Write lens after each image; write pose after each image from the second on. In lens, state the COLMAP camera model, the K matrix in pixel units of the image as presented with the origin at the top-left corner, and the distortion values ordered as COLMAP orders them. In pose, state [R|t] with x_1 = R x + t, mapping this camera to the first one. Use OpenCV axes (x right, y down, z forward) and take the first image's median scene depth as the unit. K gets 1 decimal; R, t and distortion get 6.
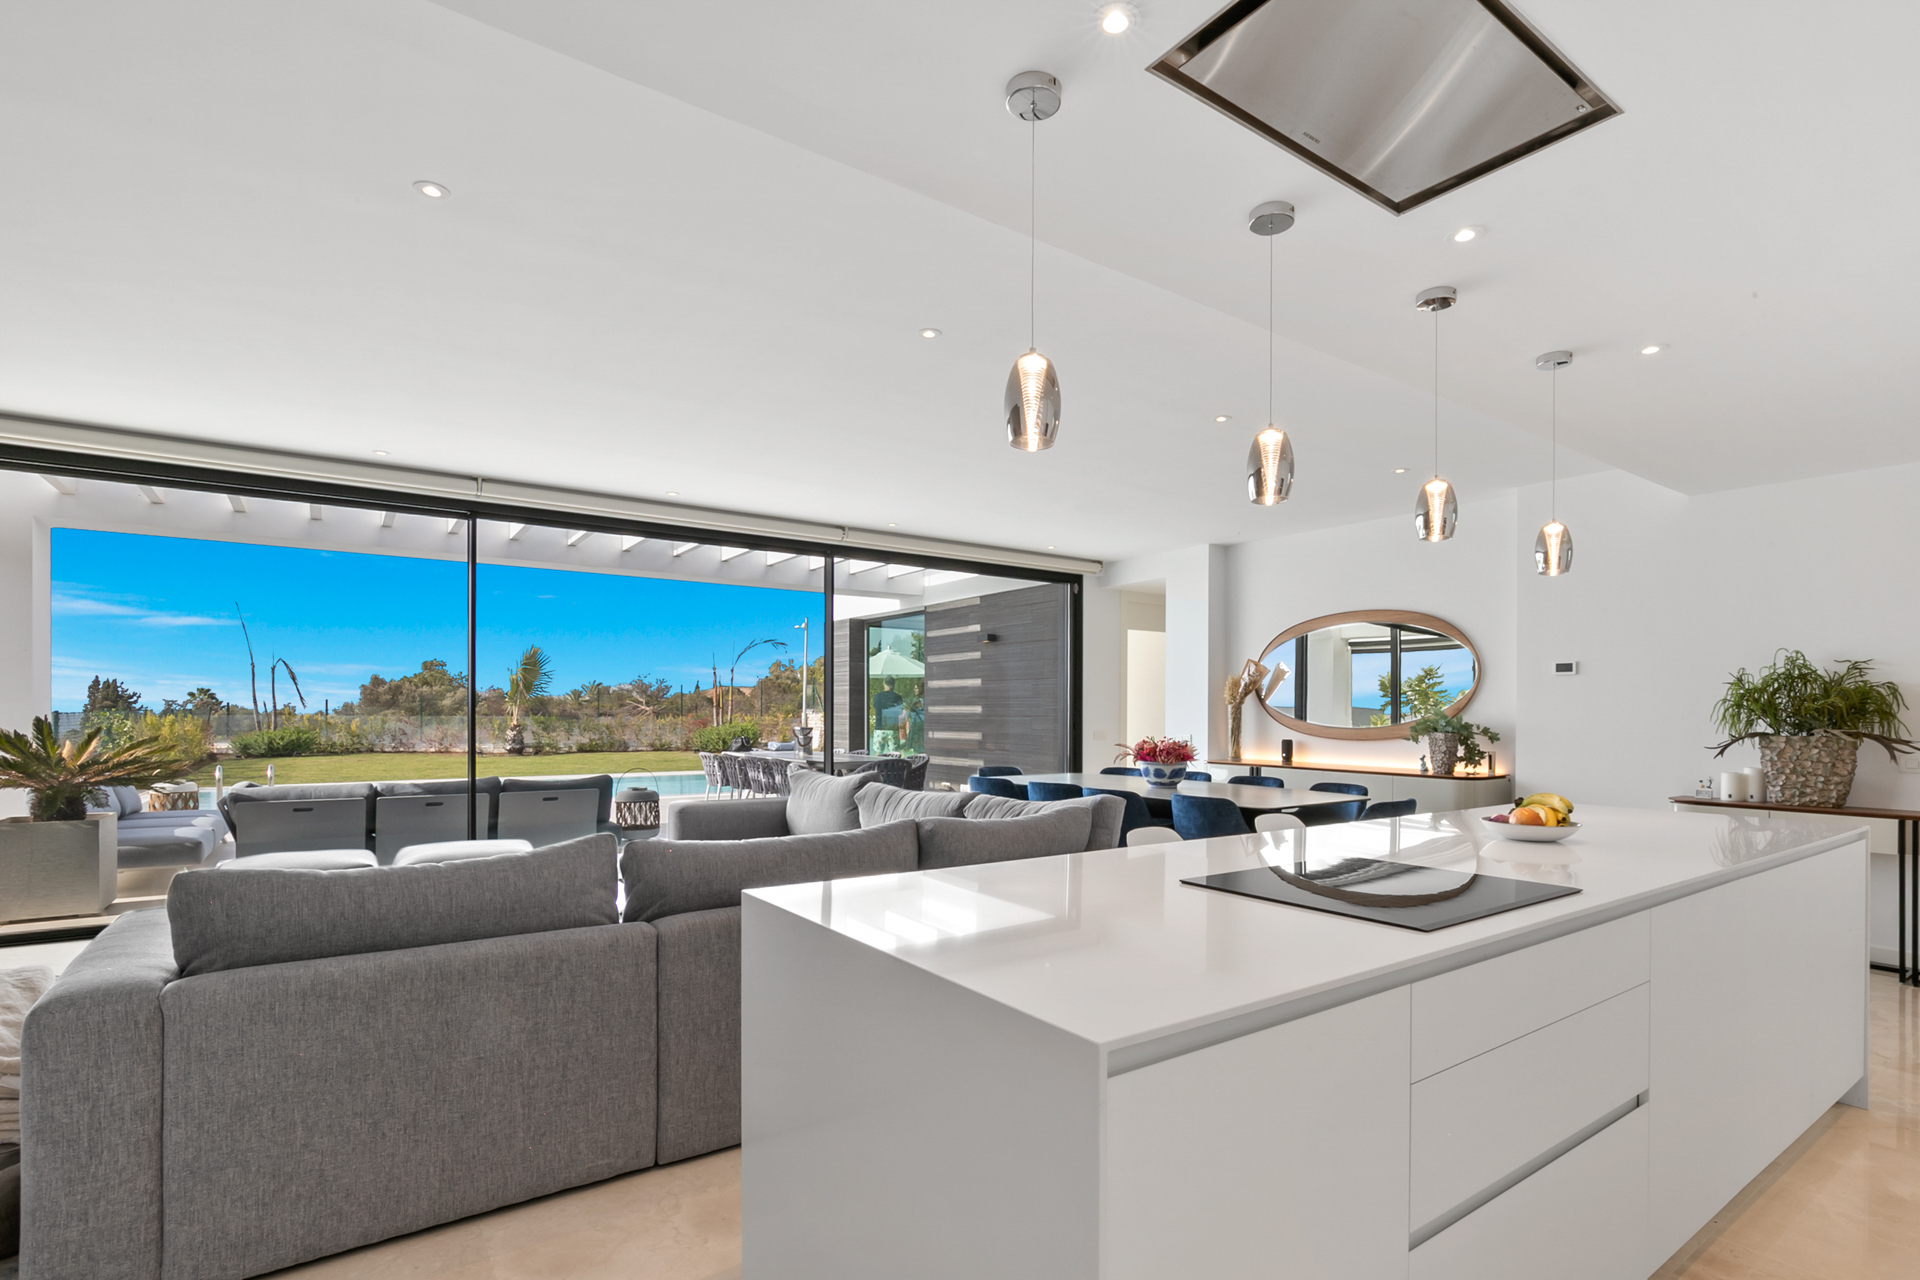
lens RADIAL K [[931.2, 0, 968.6], [0, 931.2, 701.8], [0, 0, 1]] dist [-0.012555, -0.000048]
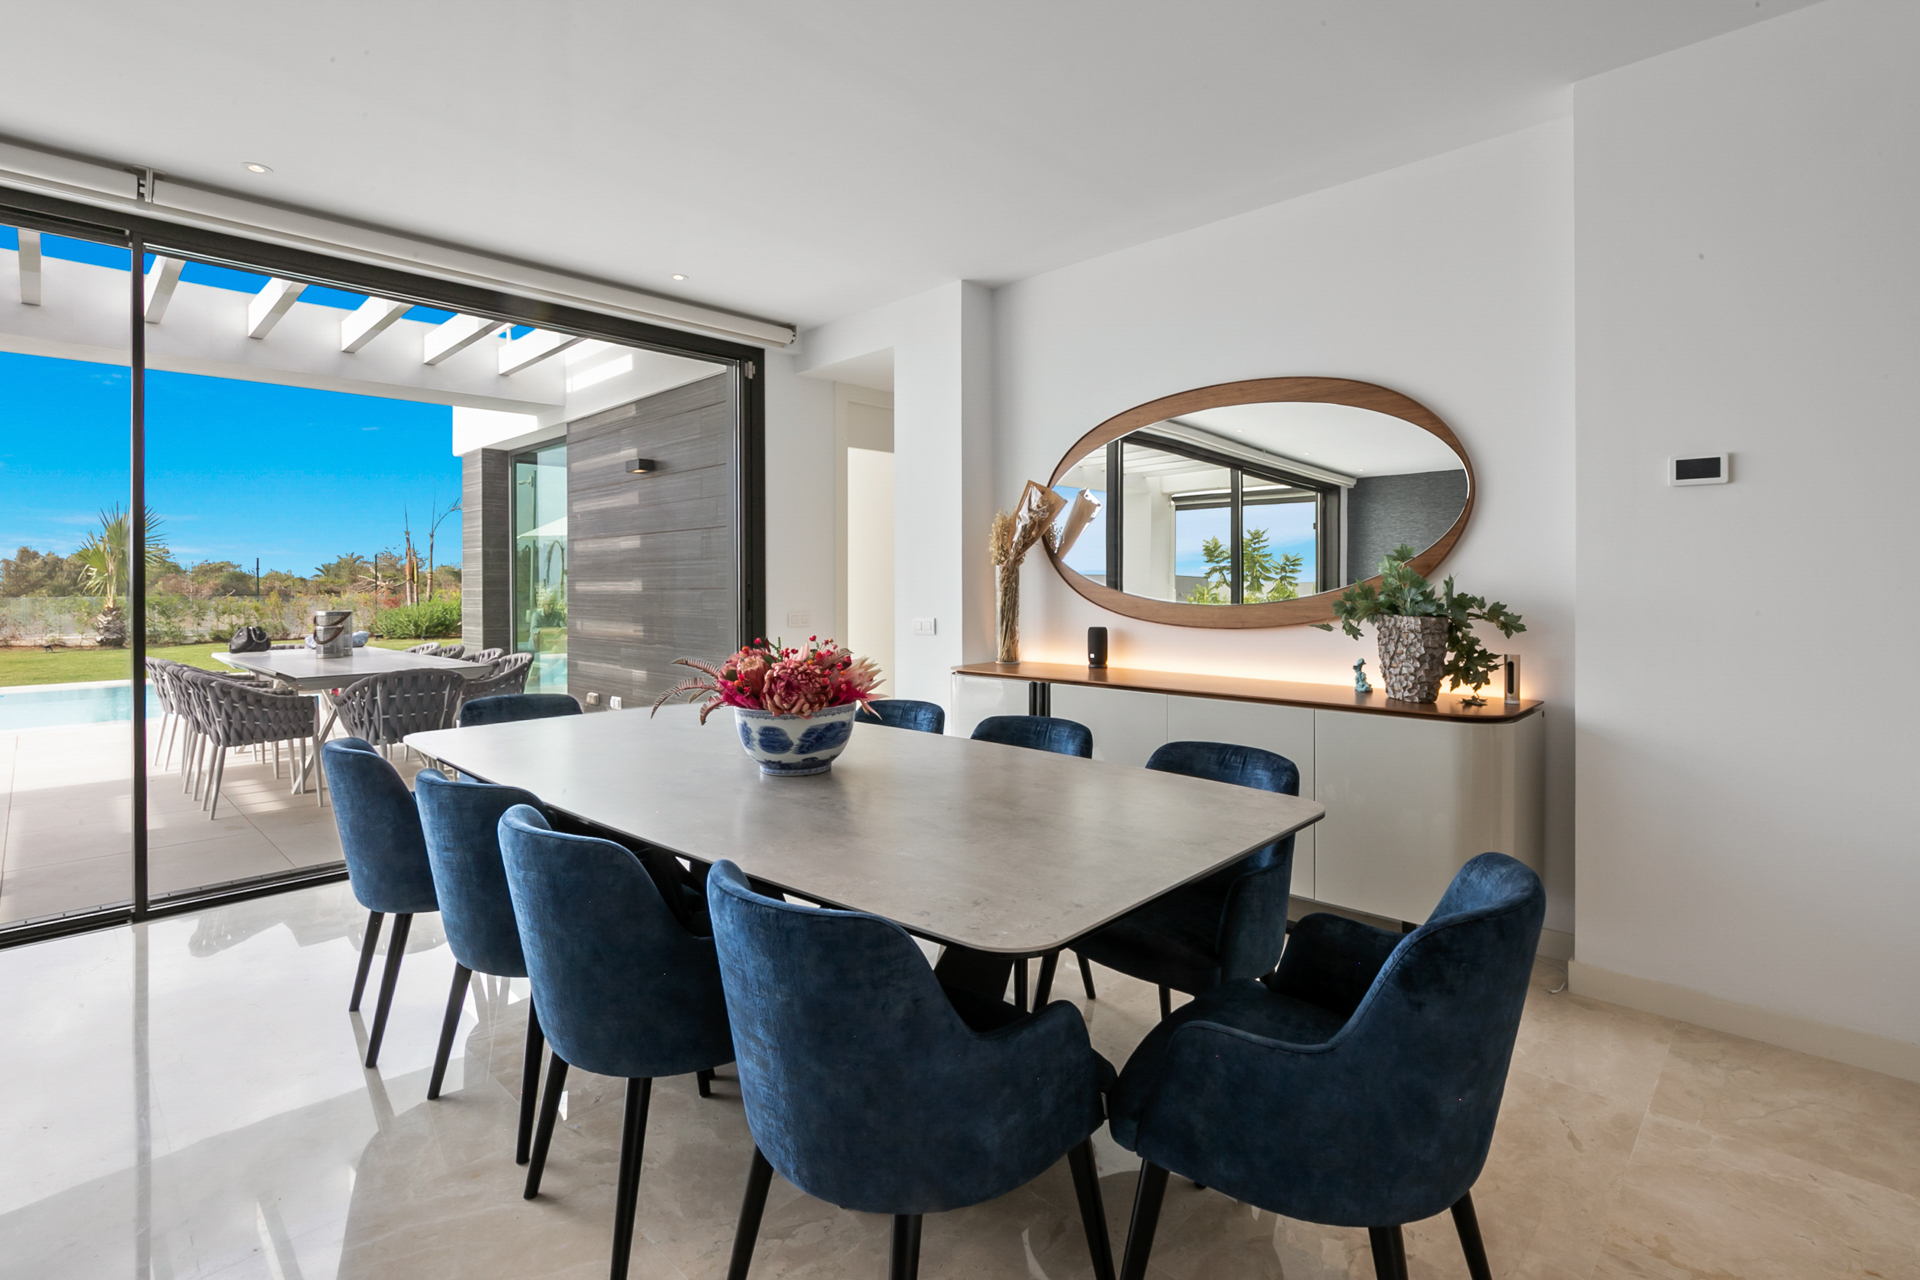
lens RADIAL K [[916.3, 0, 961.9], [0, 916.3, 581.2], [0, 0, 1]] dist [-0.000053, 0.000639]
pose [[0.983316, -0.009936, 0.181634, 0.160503], [0.008370, 0.999921, 0.009390, 0.007354], [-0.181713, -0.007713, 0.983321, 0.467525]]
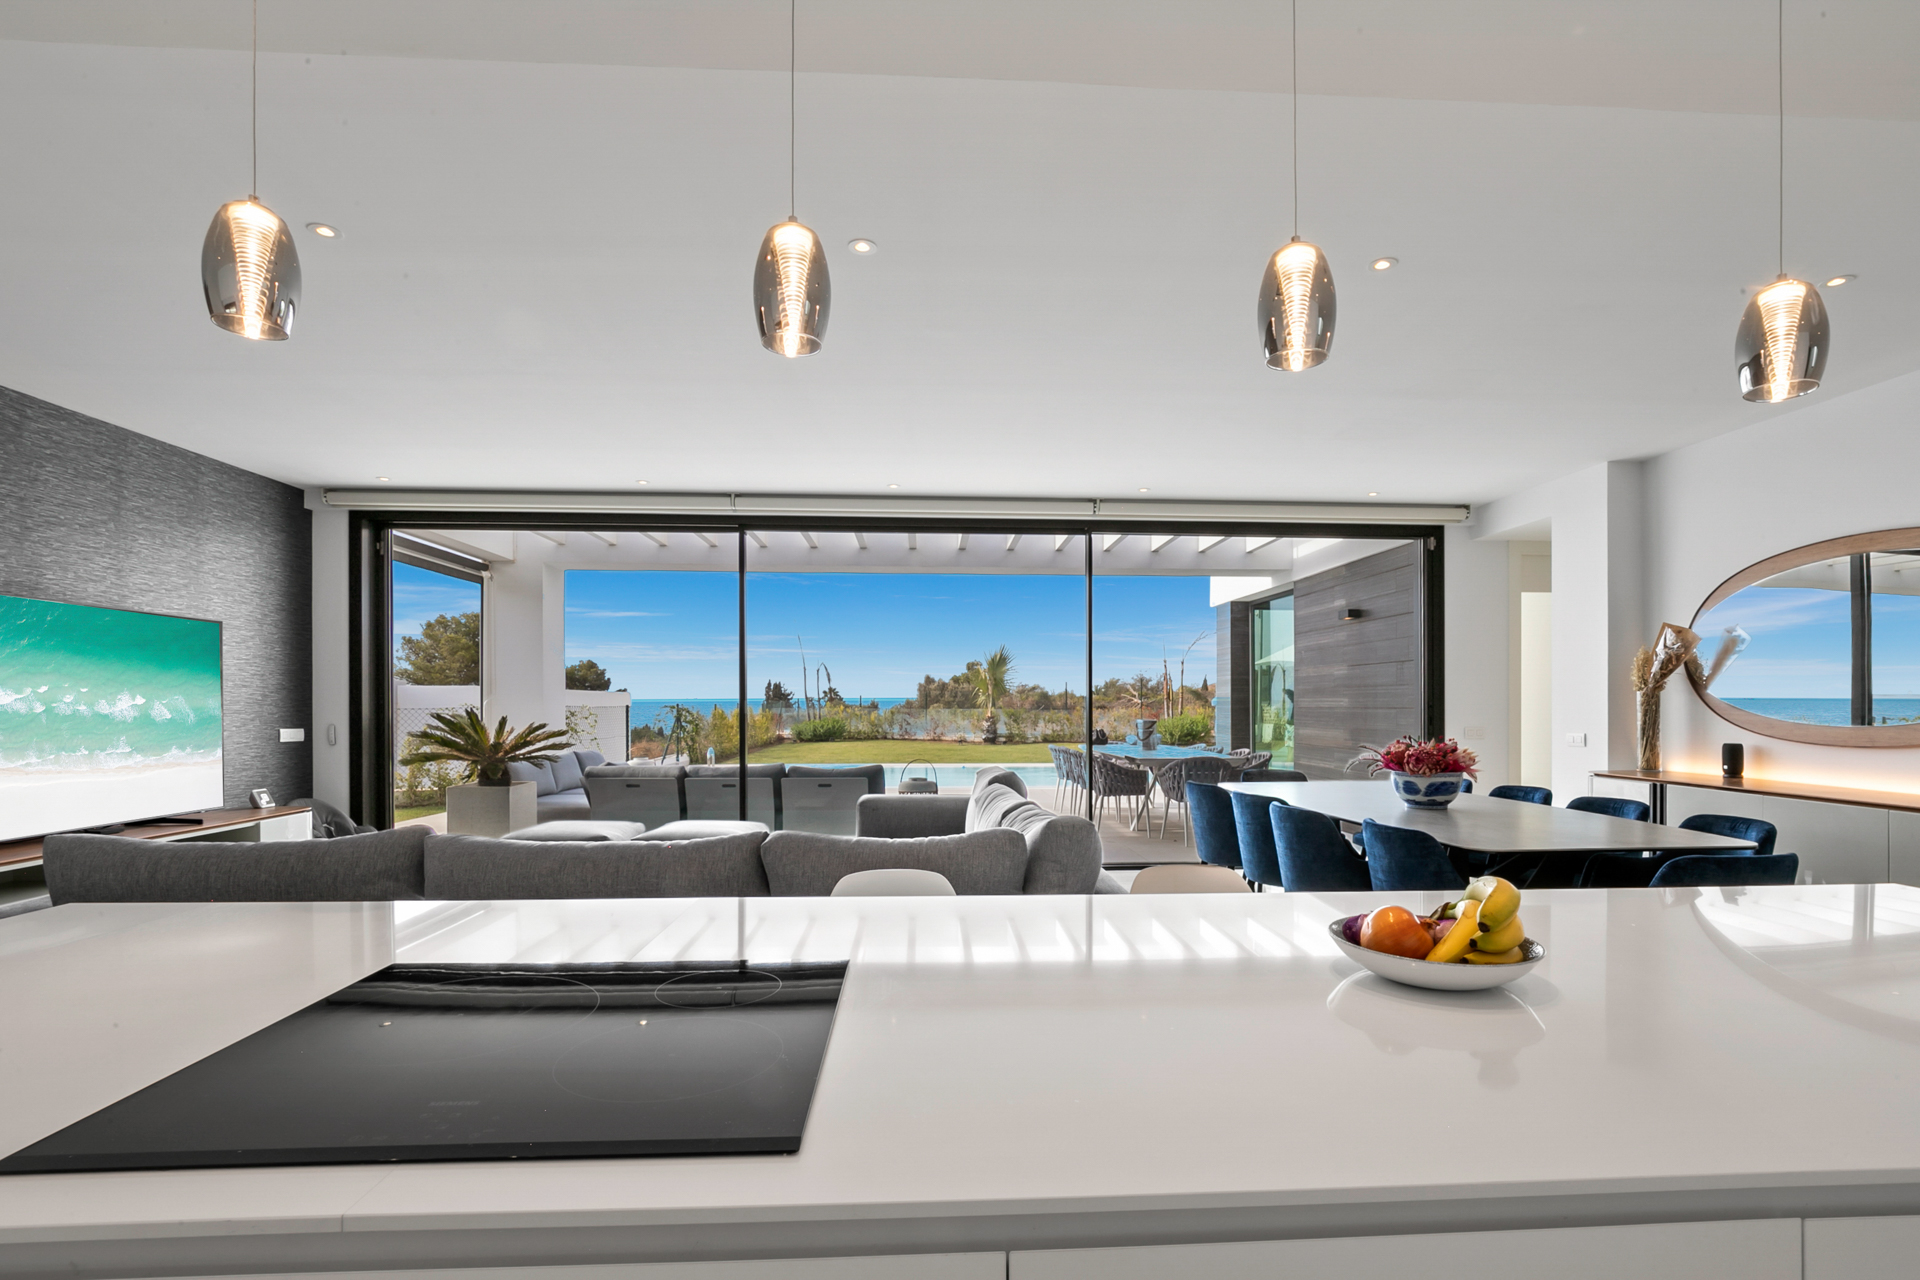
lens RADIAL K [[919.3, 0, 961.0], [0, 919.3, 698.1], [0, 0, 1]] dist [-0.010978, 0.000063]
pose [[0.845339, -0.006714, -0.534187, 0.218333], [0.008849, 0.999960, 0.001436, 0.002692], [0.534156, -0.005941, 0.845365, 0.163999]]
